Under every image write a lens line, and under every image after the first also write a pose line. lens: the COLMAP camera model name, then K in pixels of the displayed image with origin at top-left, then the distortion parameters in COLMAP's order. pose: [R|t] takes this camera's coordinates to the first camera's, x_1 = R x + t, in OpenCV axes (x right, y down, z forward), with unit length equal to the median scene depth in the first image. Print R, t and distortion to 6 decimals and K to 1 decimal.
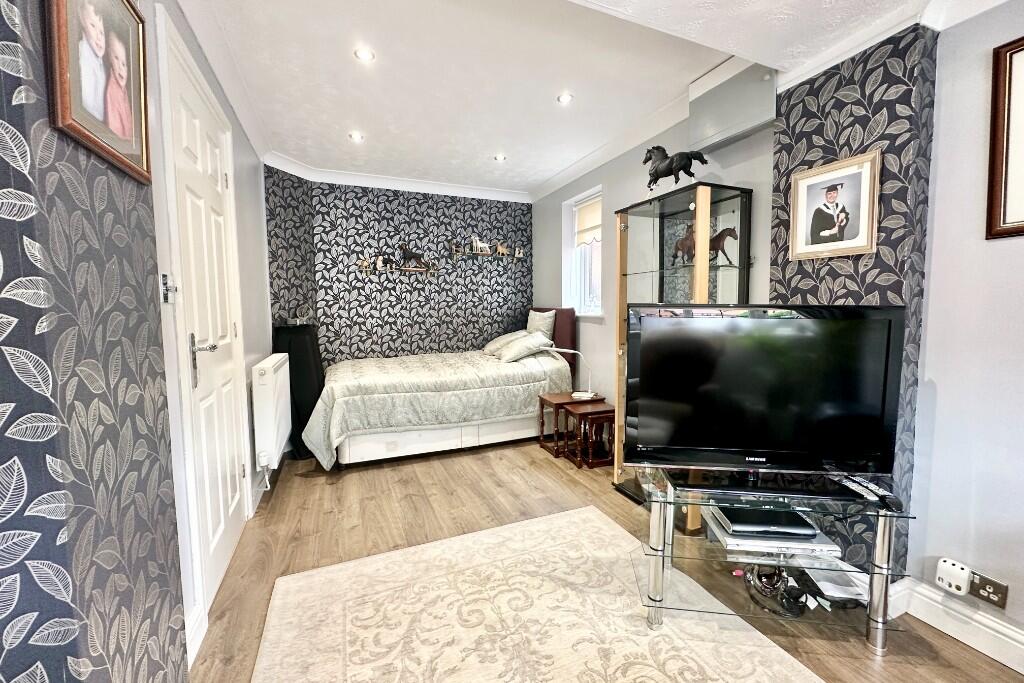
lens RADIAL K [[410.5, 0, 513.6], [0, 410.5, 338.3], [0, 0, 1]] dist [0.001185, -0.000361]
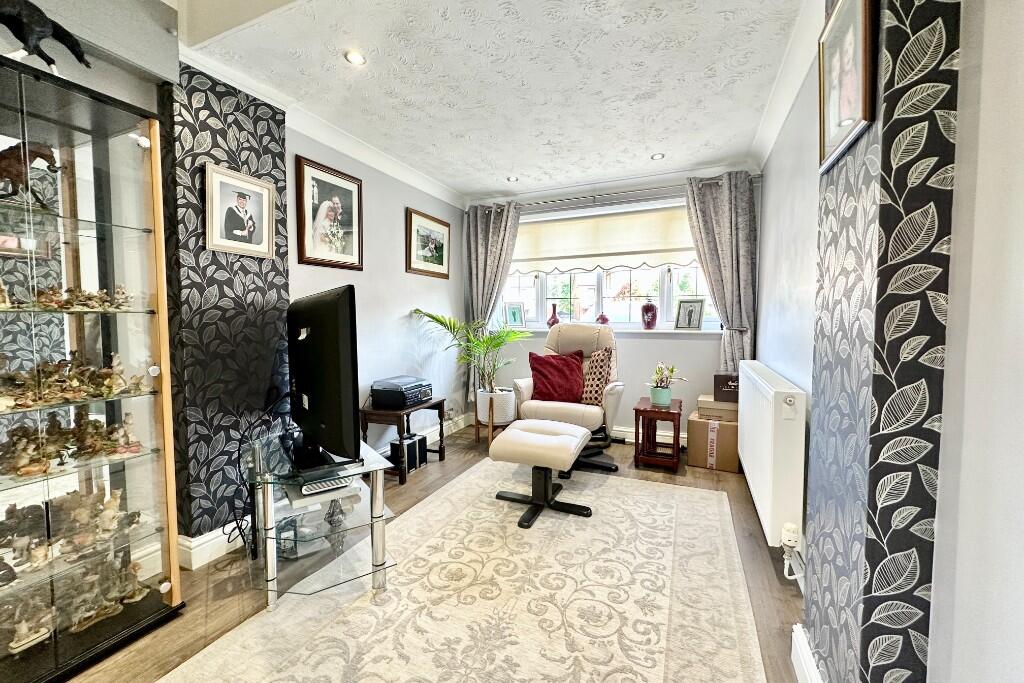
lens RADIAL K [[410.5, 0, 512.3], [0, 410.5, 335.7], [0, 0, 1]] dist [0.001185, -0.000361]
pose [[-0.690836, -0.025796, 0.722552, -0.575297], [0.057599, 0.994224, 0.090565, -0.033309], [-0.720714, 0.104183, -0.685359, 1.247527]]
